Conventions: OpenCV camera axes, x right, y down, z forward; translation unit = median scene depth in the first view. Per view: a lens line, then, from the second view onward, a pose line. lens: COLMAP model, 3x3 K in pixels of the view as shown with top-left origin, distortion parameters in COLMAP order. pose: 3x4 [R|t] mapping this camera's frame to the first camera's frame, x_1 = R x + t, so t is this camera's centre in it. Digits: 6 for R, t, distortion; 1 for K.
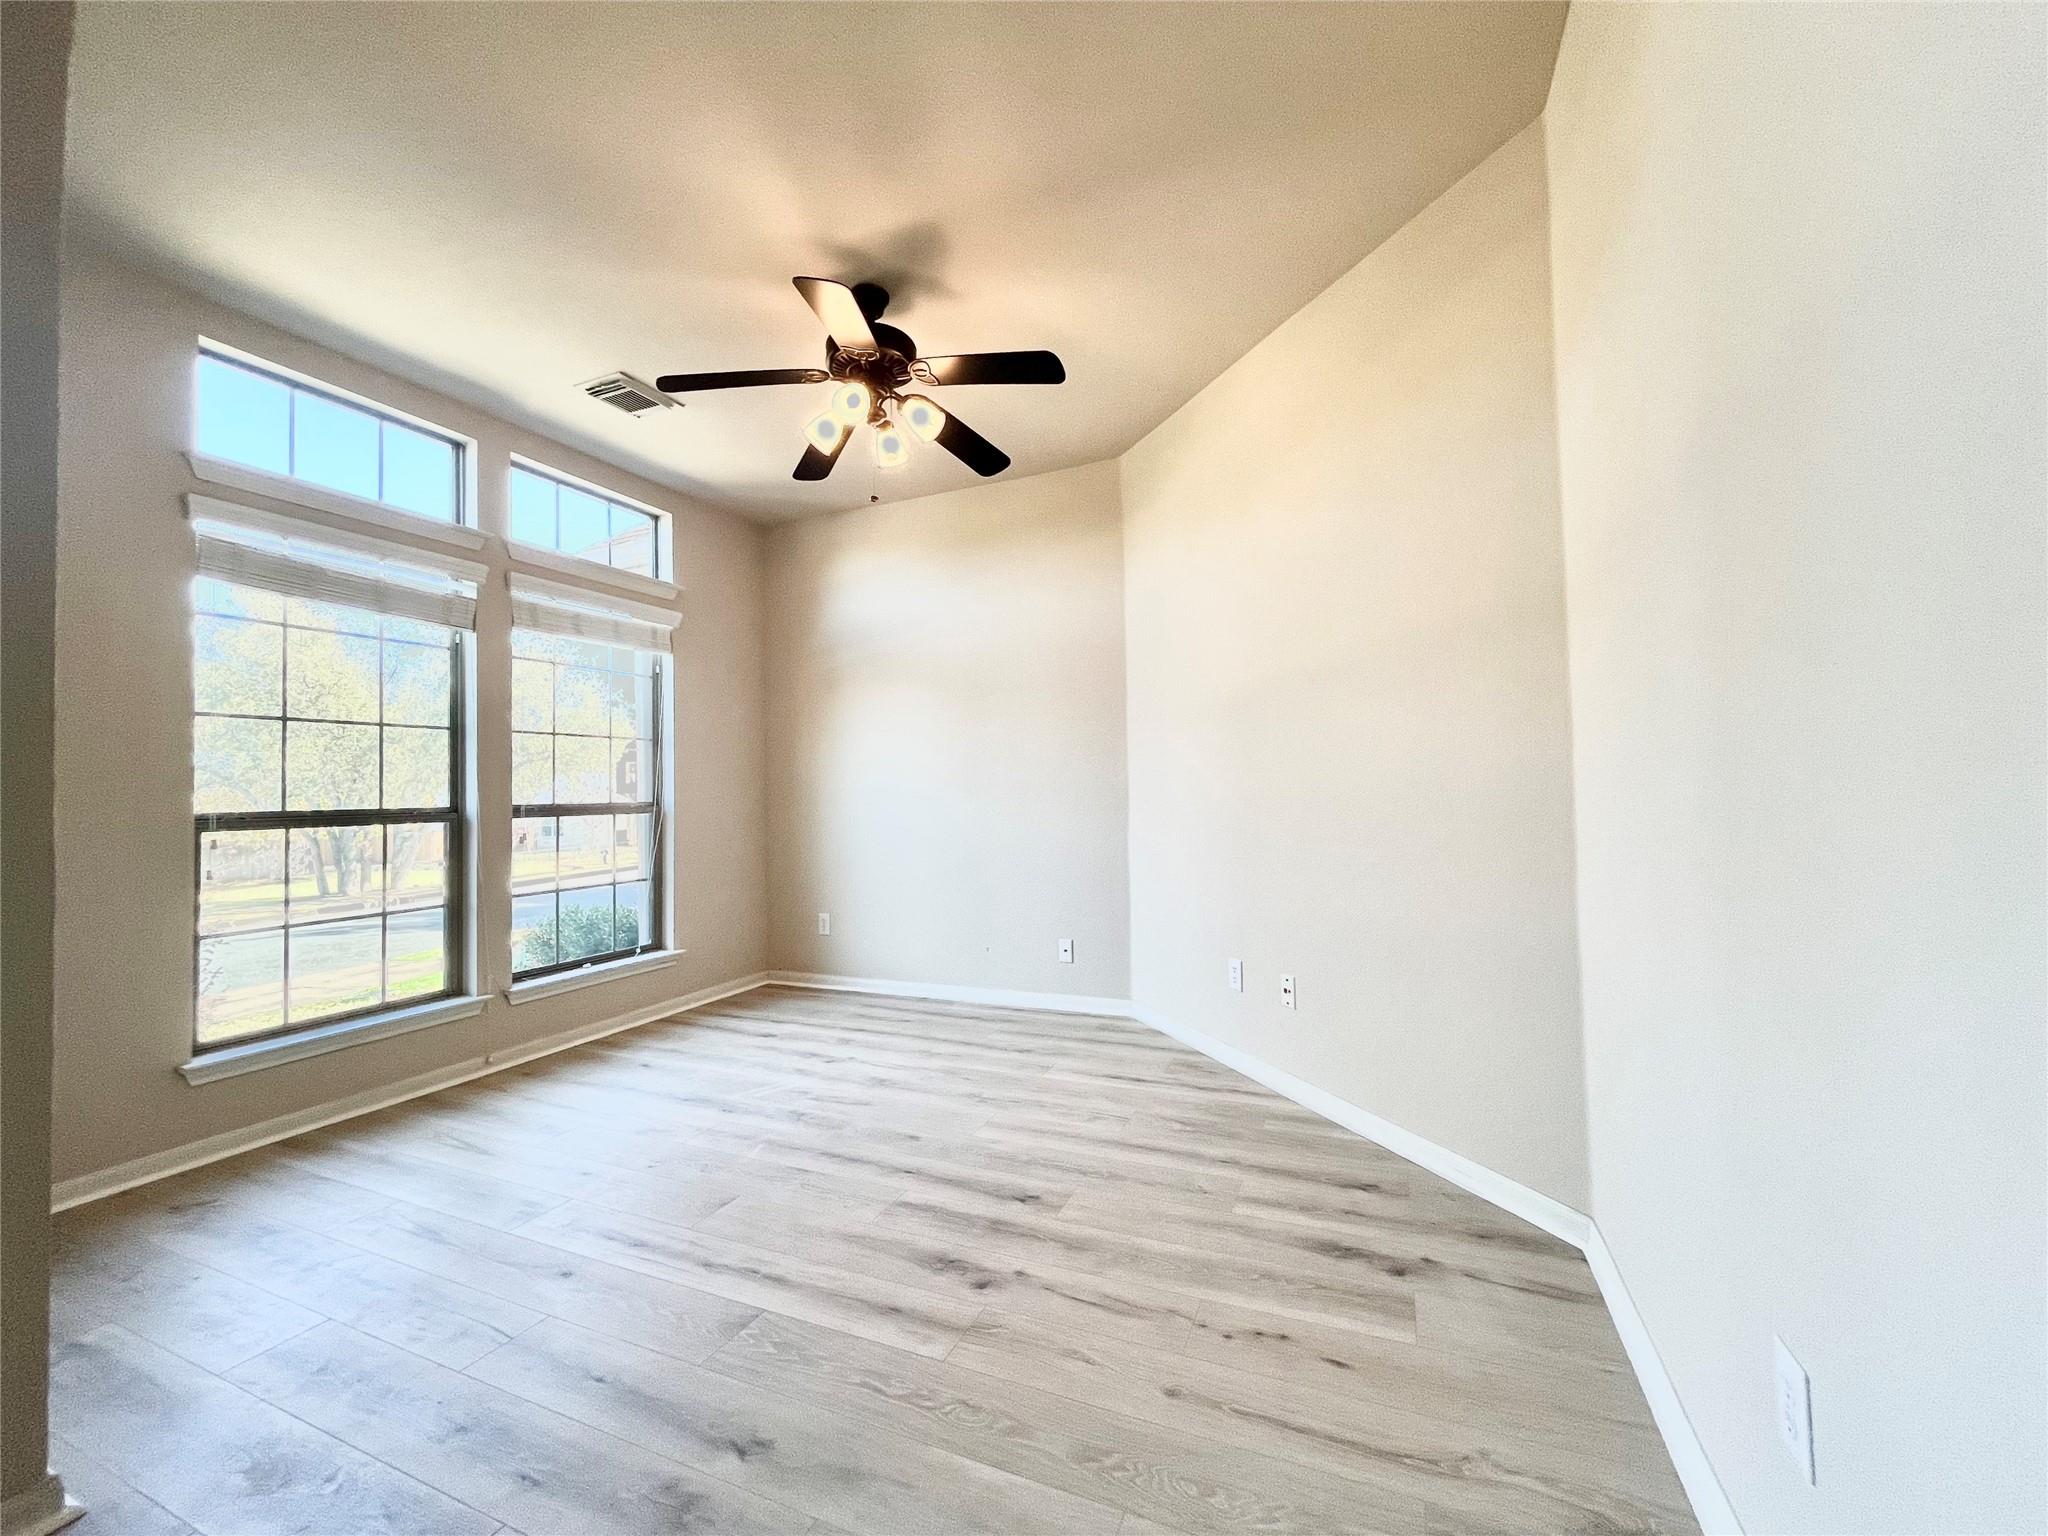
lens RADIAL K [[828.3, 0, 1028.6], [0, 828.3, 770.2], [0, 0, 1]] dist [-0.002456, -0.000730]
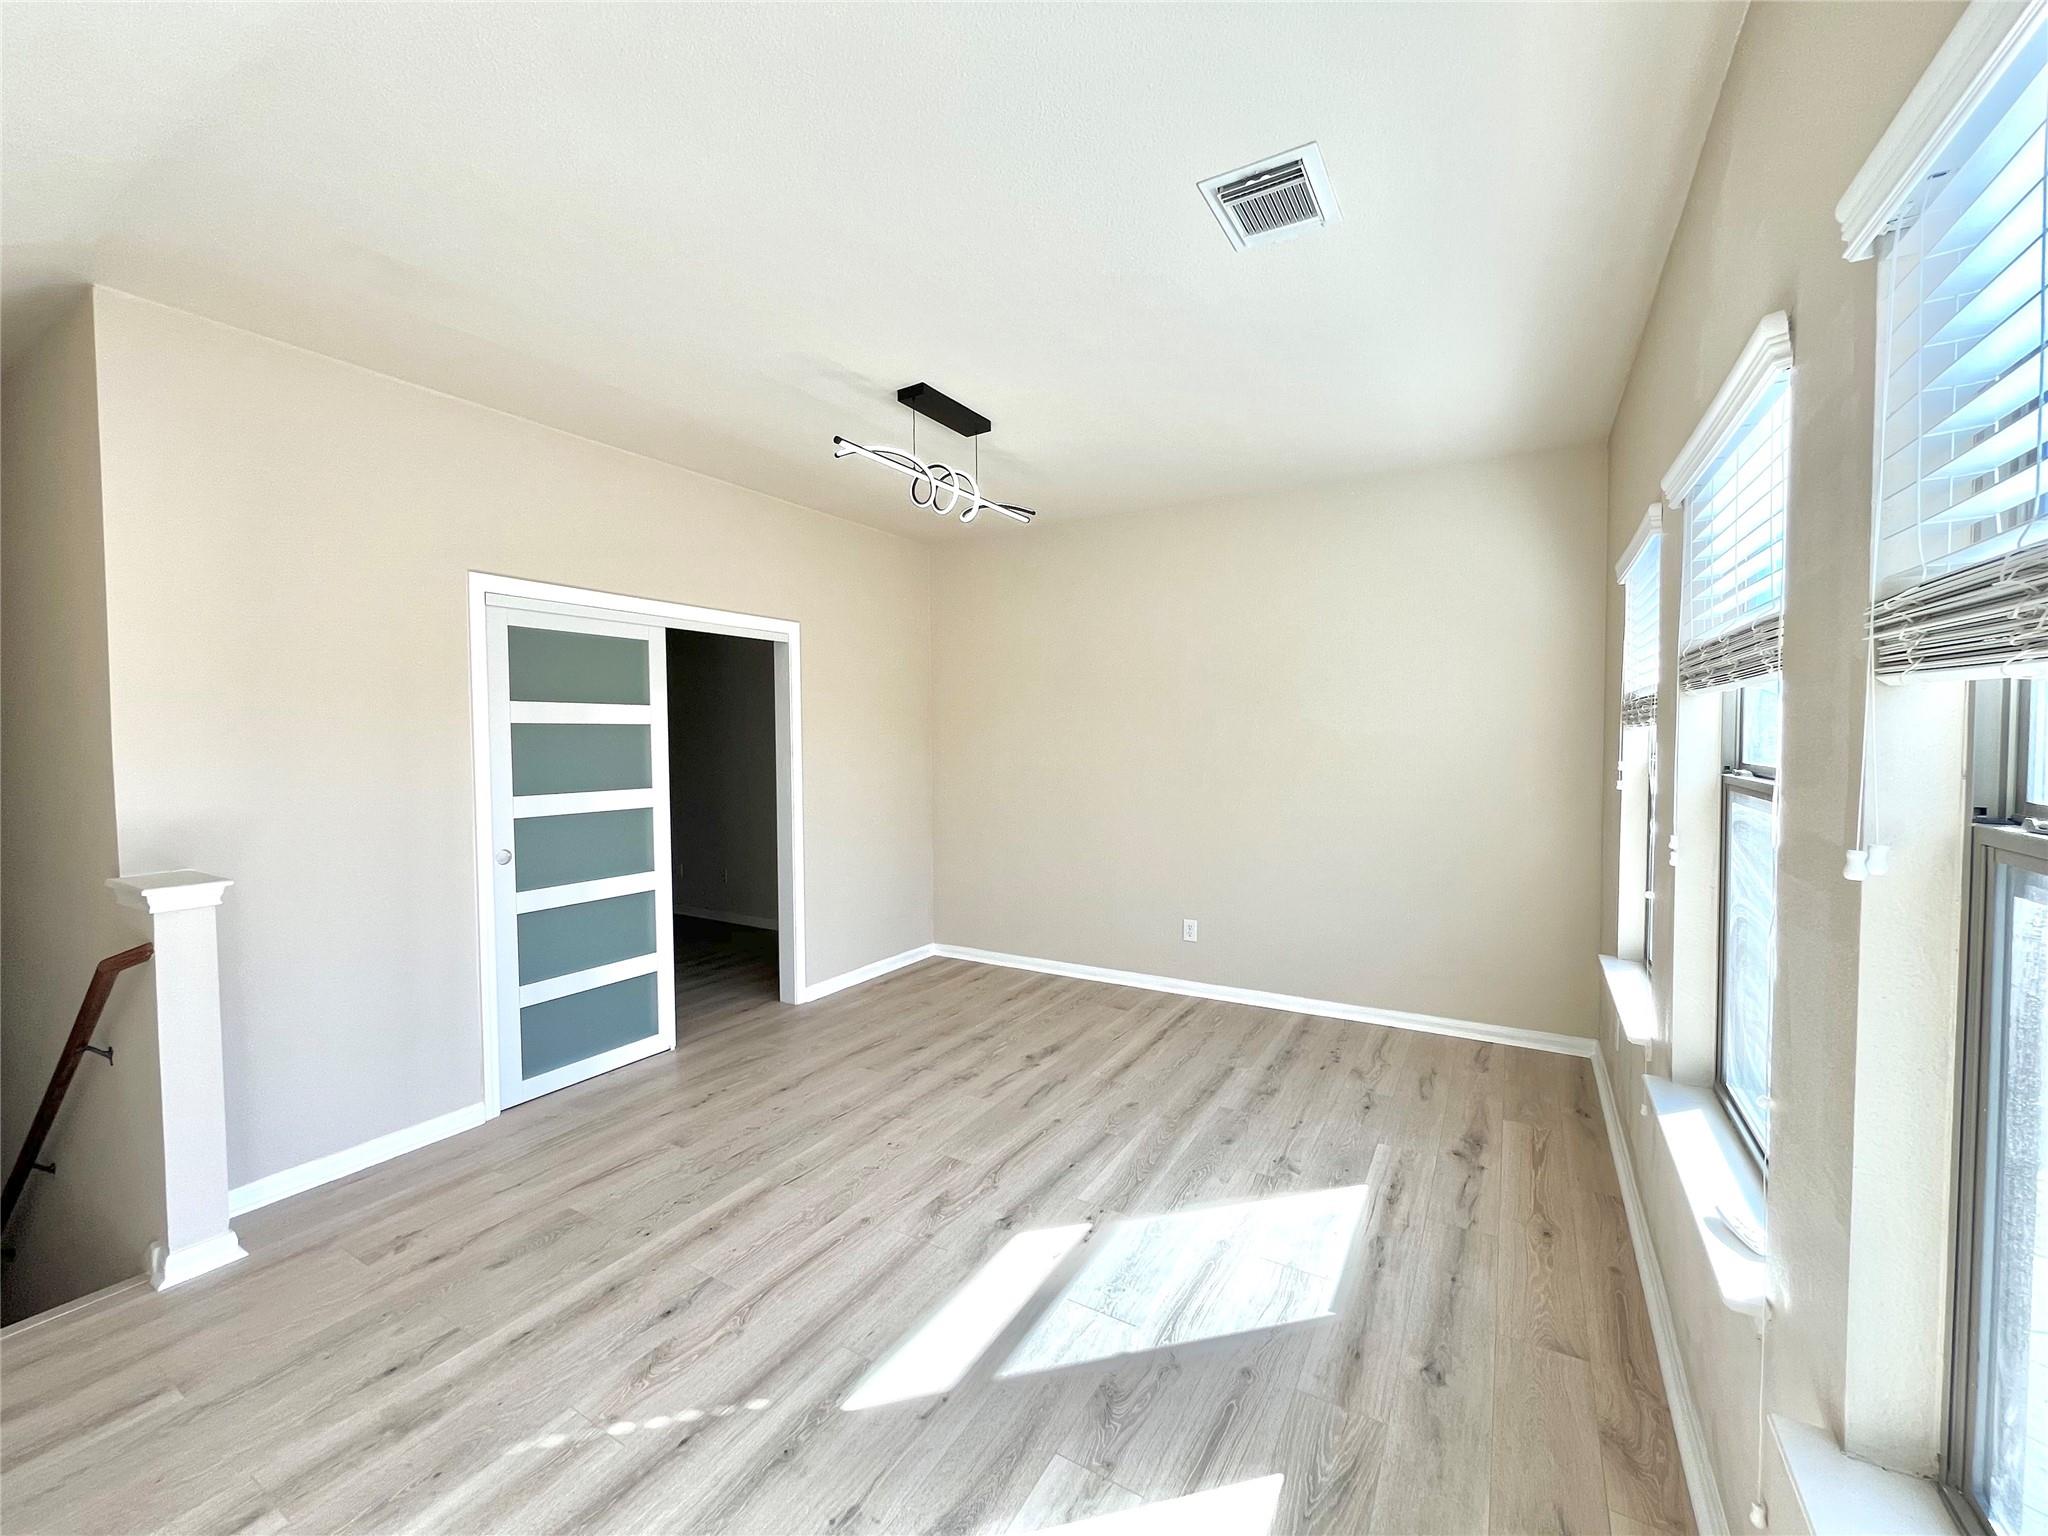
lens RADIAL K [[828.3, 0, 1032.1], [0, 828.3, 757.6], [0, 0, 1]] dist [-0.002456, -0.000730]
pose [[-0.116398, 0.043324, -0.992257, 1.916370], [0.021867, 0.998918, 0.041050, -0.248291], [0.992962, -0.016920, -0.117219, 1.711928]]
